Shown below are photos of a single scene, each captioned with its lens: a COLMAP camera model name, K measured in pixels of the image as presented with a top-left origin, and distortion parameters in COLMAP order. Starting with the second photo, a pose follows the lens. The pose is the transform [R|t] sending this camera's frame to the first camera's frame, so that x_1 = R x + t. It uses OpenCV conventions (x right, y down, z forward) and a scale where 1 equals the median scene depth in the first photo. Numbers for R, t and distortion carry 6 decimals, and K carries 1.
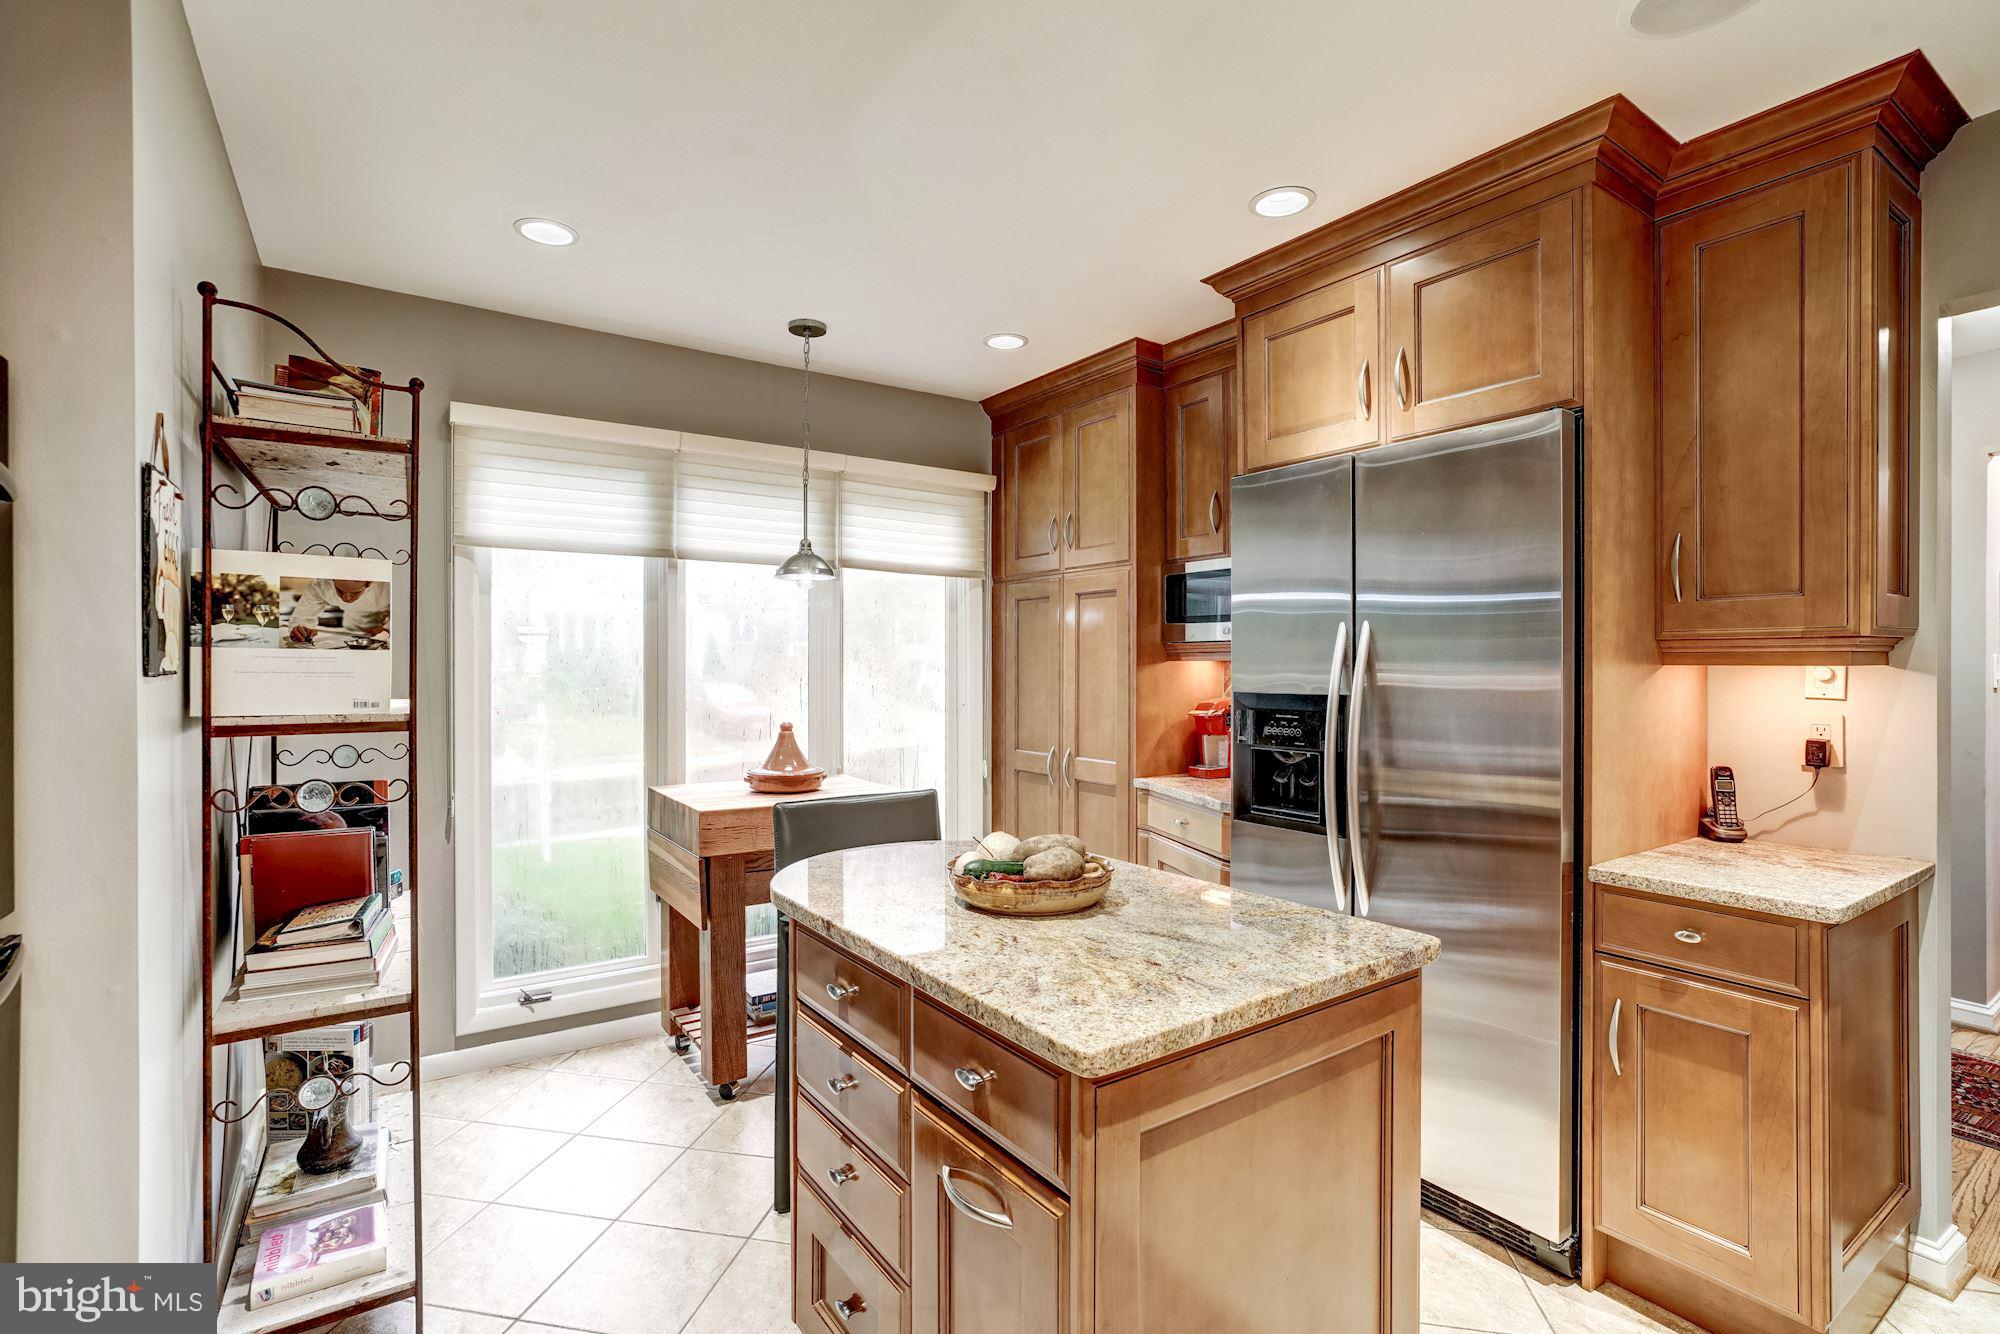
lens RADIAL K [[916.0, 0, 1017.1], [0, 916.0, 664.1], [0, 0, 1]] dist [-0.029305, 0.005191]
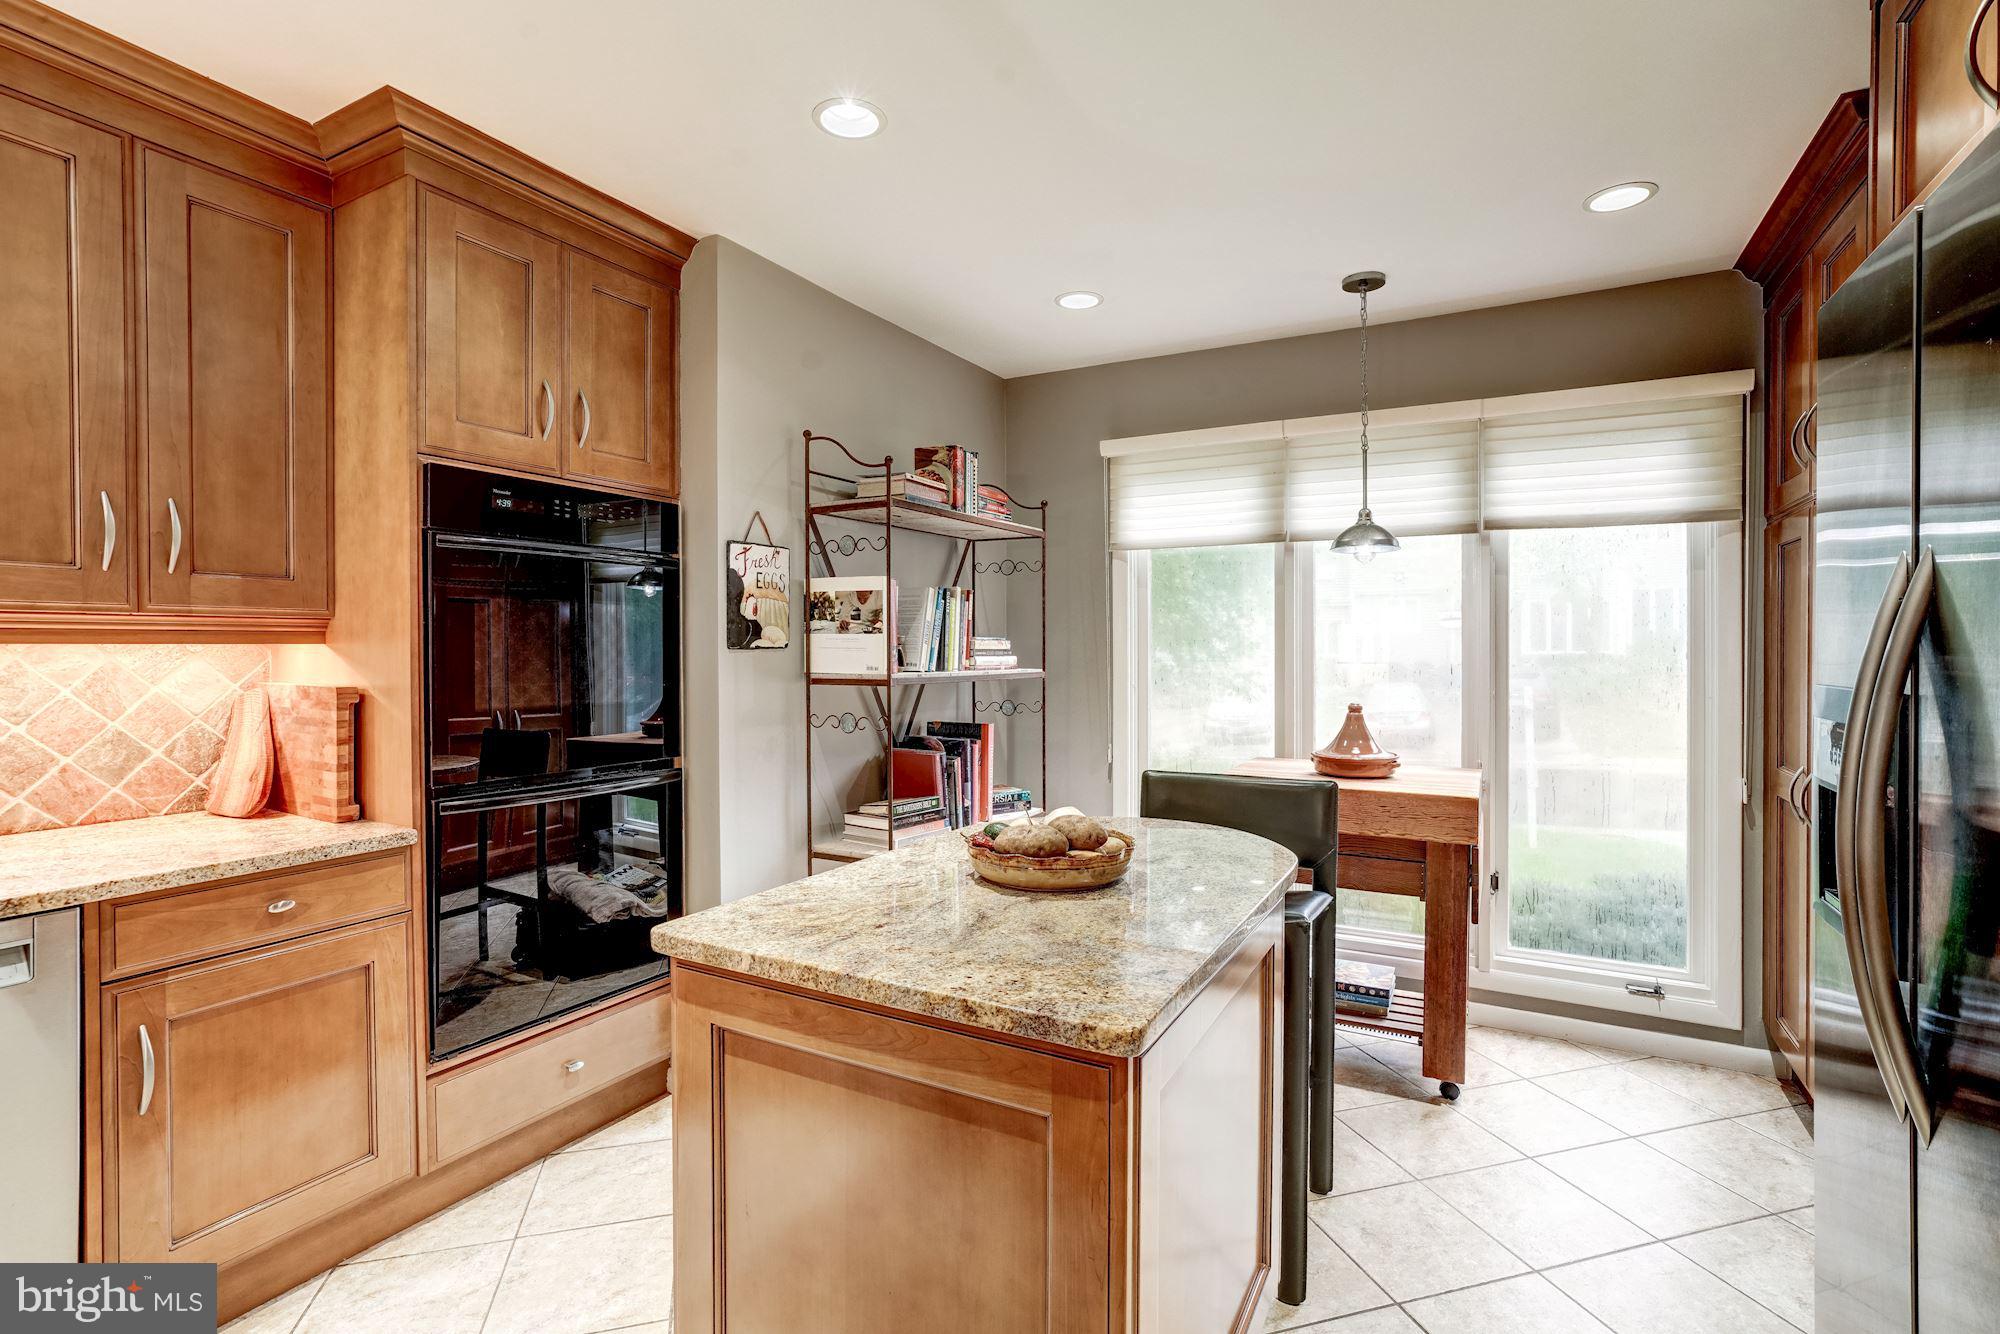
lens RADIAL K [[916.0, 0, 1010.4], [0, 916.0, 652.8], [0, 0, 1]] dist [-0.029305, 0.005191]
pose [[0.455227, 0.004375, -0.890365, 0.840169], [0.002112, 0.999980, 0.005993, 0.008694], [0.890373, -0.004608, 0.455208, 0.486794]]
